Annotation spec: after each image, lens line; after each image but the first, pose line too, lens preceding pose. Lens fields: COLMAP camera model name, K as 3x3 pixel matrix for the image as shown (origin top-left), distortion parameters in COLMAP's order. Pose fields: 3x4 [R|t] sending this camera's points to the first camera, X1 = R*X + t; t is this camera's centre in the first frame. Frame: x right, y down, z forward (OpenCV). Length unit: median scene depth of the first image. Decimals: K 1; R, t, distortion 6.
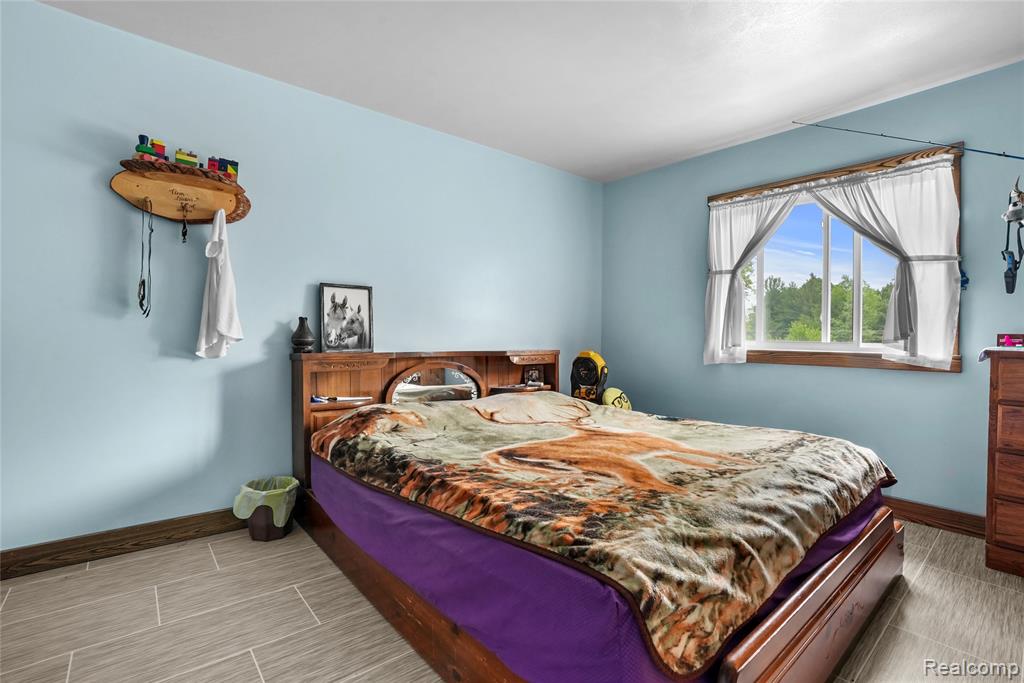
lens RADIAL K [[471.0, 0, 512.3], [0, 471.0, 337.7], [0, 0, 1]] dist [-0.072534, 0.025618]
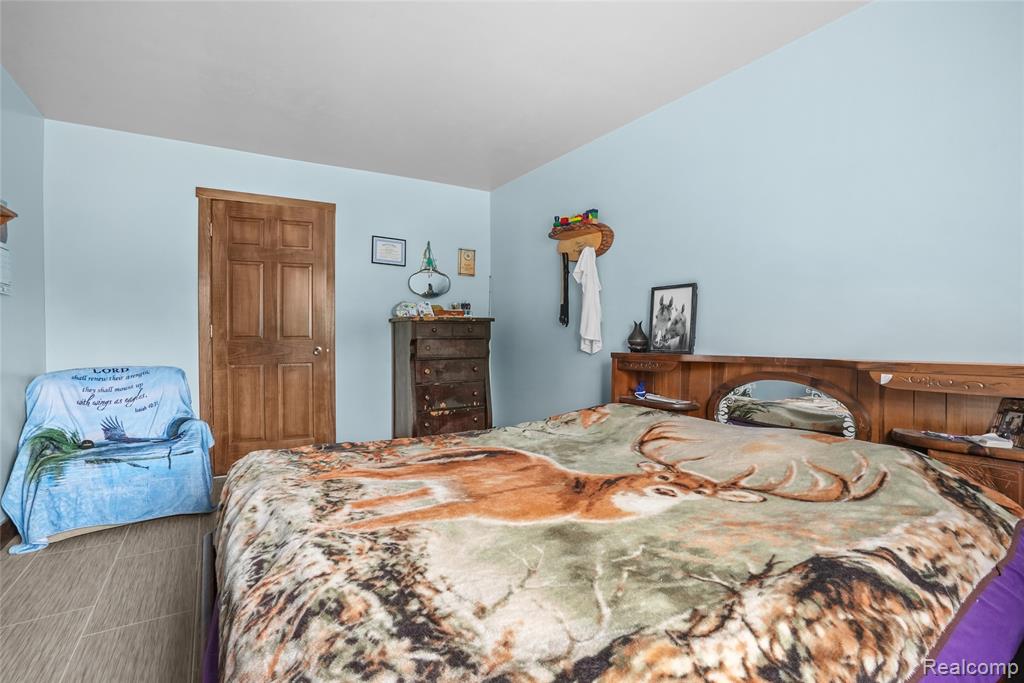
lens RADIAL K [[476.7, 0, 512.3], [0, 476.7, 338.0], [0, 0, 1]] dist [-0.073114, 0.025798]
pose [[-0.121076, -0.005918, -0.992626, 0.917516], [0.001614, 0.999980, -0.006159, 0.005971], [0.992642, -0.002348, -0.121064, 1.049418]]
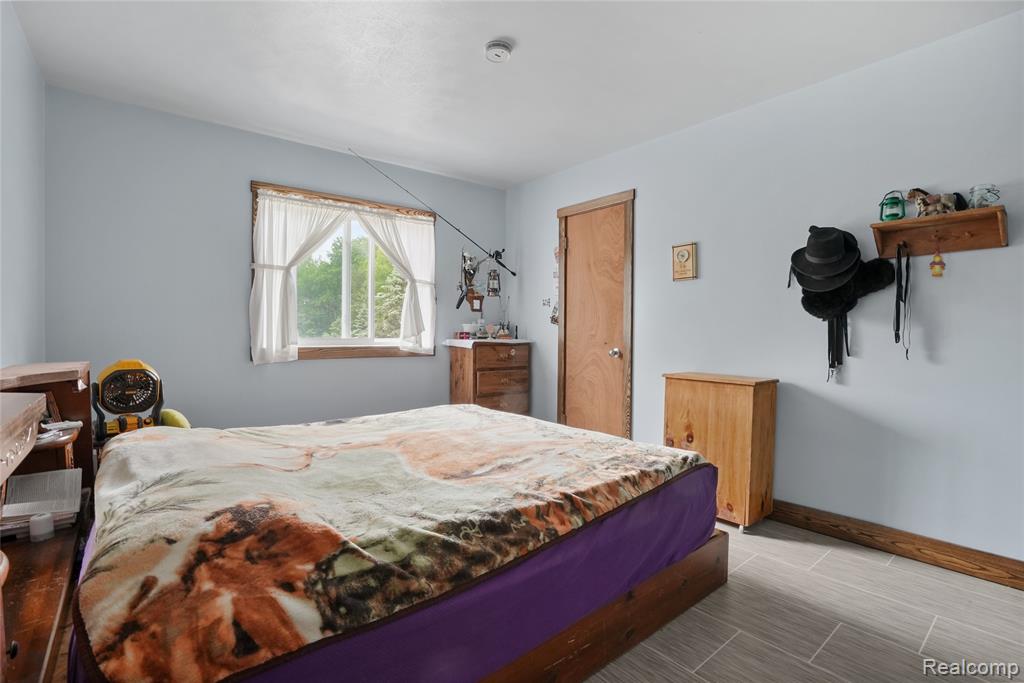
lens RADIAL K [[476.7, 0, 512.3], [0, 476.7, 338.0], [0, 0, 1]] dist [-0.073114, 0.025798]
pose [[0.017376, -0.024720, 0.999543, -0.817854], [-0.001232, 0.999693, 0.024746, -0.032672], [-0.999848, -0.001661, 0.017340, 0.803579]]
